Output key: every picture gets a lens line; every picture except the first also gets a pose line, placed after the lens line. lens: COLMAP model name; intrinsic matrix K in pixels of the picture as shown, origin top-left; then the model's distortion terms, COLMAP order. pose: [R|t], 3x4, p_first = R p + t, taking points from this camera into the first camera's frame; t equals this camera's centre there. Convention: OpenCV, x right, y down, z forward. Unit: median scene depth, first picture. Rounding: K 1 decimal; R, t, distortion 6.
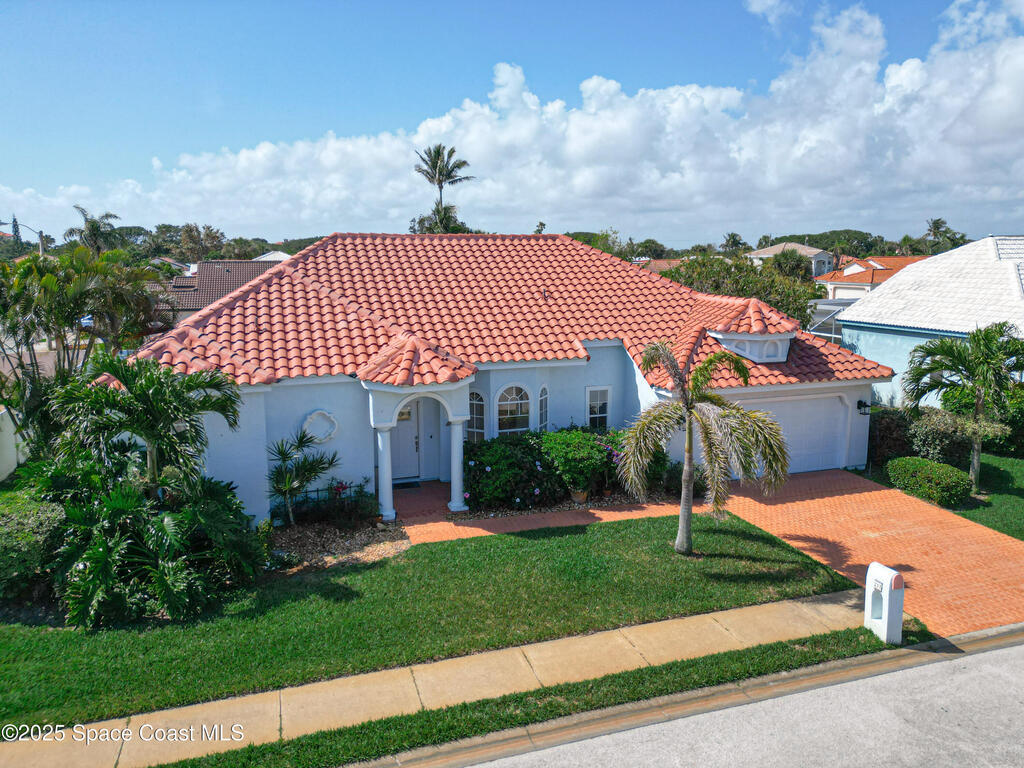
lens RADIAL K [[734.9, 0, 511.4], [0, 734.9, 371.2], [0, 0, 1]] dist [0.055568, -0.040319]
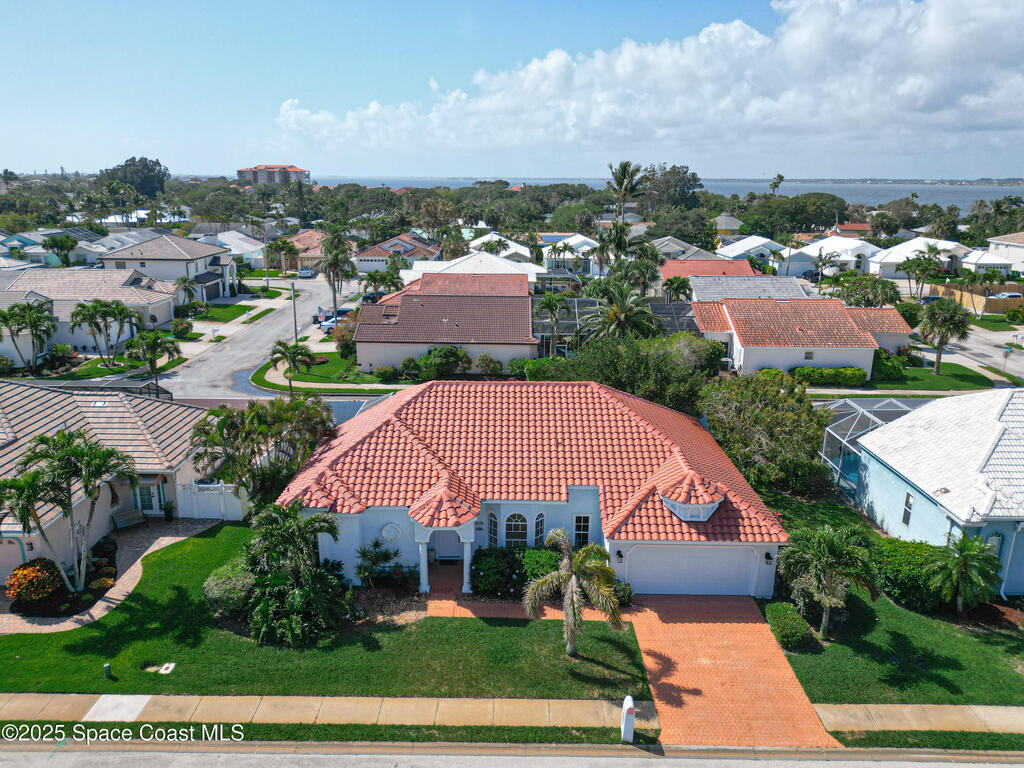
lens RADIAL K [[737.4, 0, 508.0], [0, 737.4, 390.6], [0, 0, 1]] dist [0.057296, -0.060689]
pose [[0.947414, 0.100593, -0.303789, 0.510103], [-0.064065, 0.989713, 0.127924, -0.511478], [0.313532, -0.101735, 0.944112, -0.533214]]
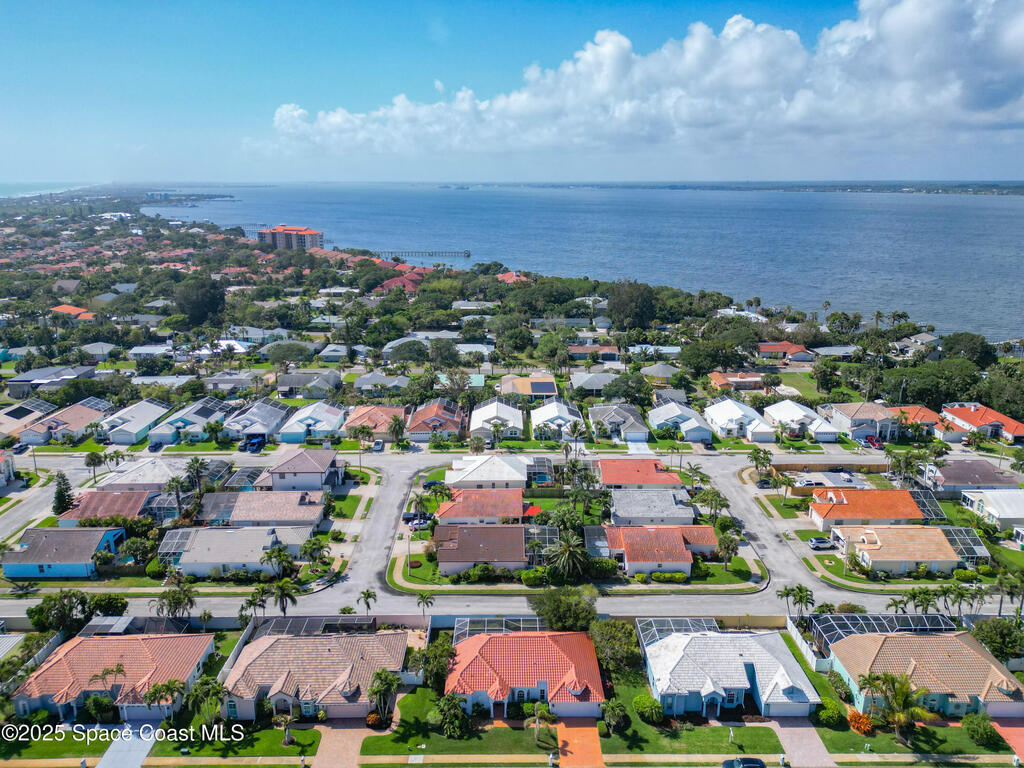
lens RADIAL K [[727.2, 0, 512.0], [0, 727.2, 384.0], [0, 0, 1]] dist [0.048781, -0.054742]
pose [[0.952765, 0.086152, -0.291233, 1.369459], [-0.055058, 0.992030, 0.113338, -2.931625], [0.298676, -0.091949, 0.949915, -3.957471]]
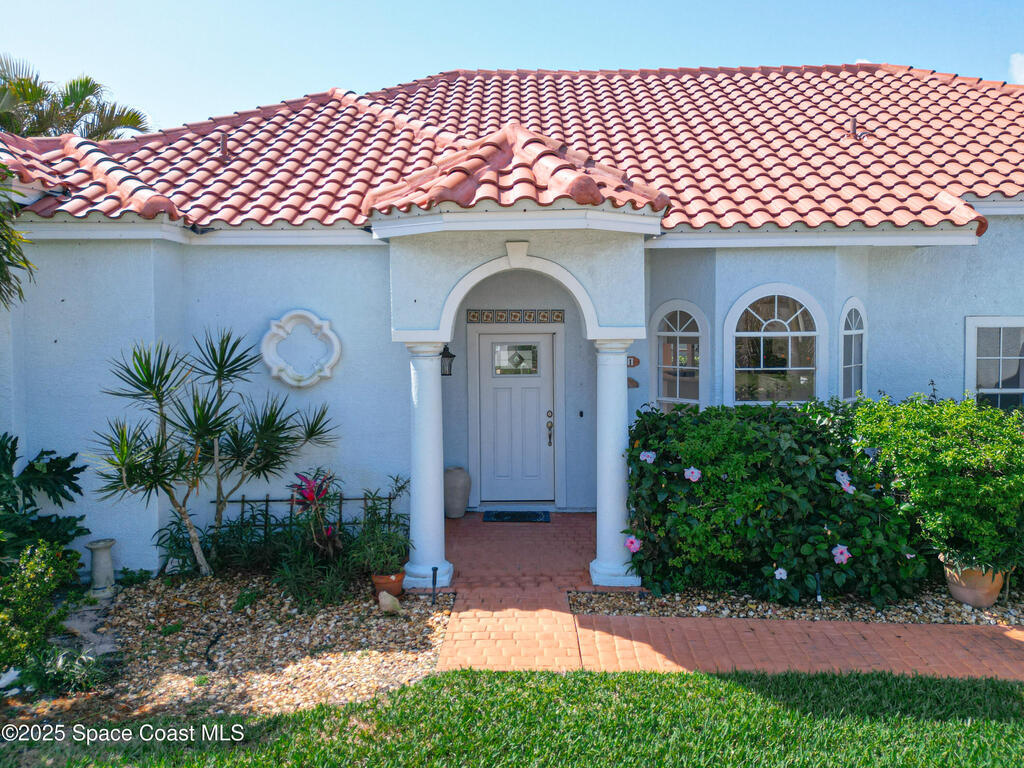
lens RADIAL K [[791.5, 0, 513.5], [0, 791.5, 339.2], [0, 0, 1]] dist [0.046468, -0.004404]
pose [[0.944170, 0.008949, -0.329336, 0.013509], [-0.049330, 0.992202, -0.114462, 0.121588], [0.325744, 0.124318, 0.937249, 0.626794]]
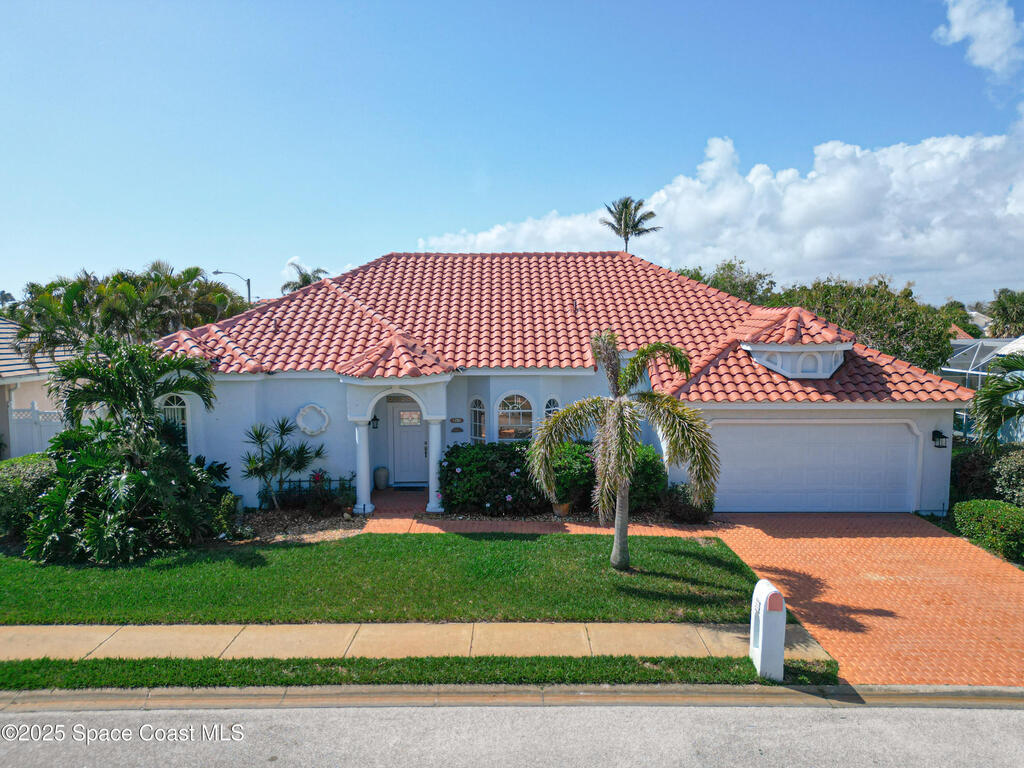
lens RADIAL K [[727.9, 0, 508.1], [0, 727.9, 393.8], [0, 0, 1]] dist [0.062448, -0.054893]
pose [[0.949060, 0.031216, -0.313546, 0.349169], [-0.048398, 0.997714, -0.047161, 0.077028], [0.311357, 0.059934, 0.948401, 0.093234]]
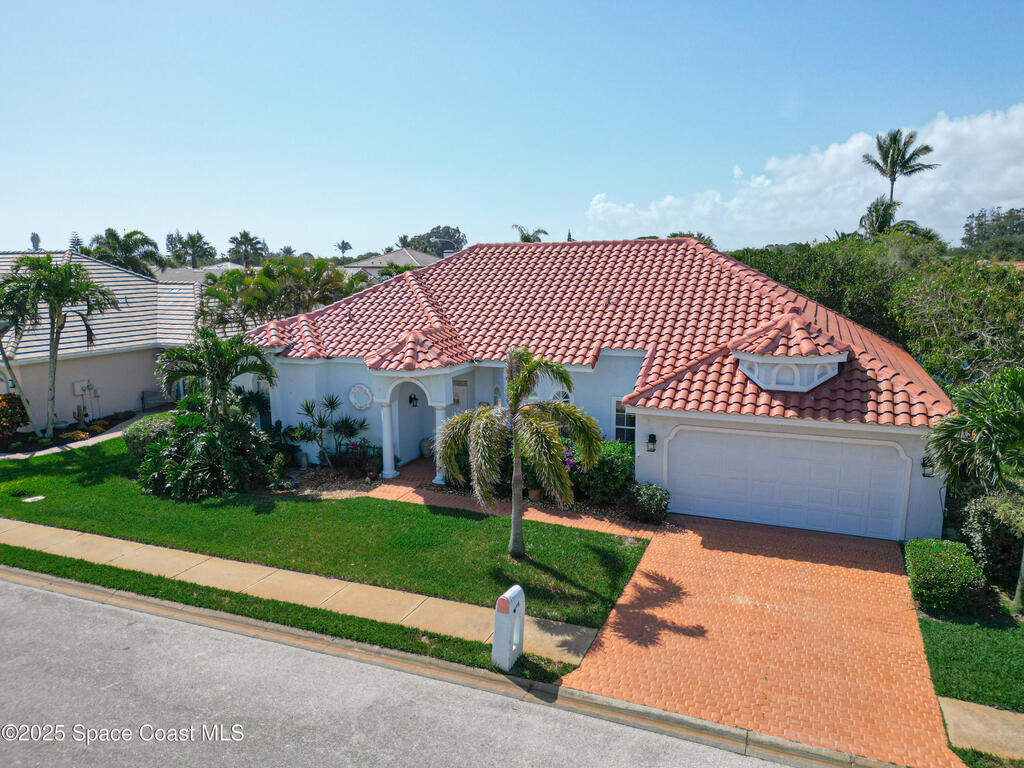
lens RADIAL K [[737.4, 0, 508.0], [0, 737.4, 390.6], [0, 0, 1]] dist [0.057296, -0.060689]
pose [[0.754147, 0.111102, -0.647239, 0.800664], [-0.097722, 0.993598, 0.056693, -0.035526], [0.649394, 0.020494, 0.760176, 0.192584]]
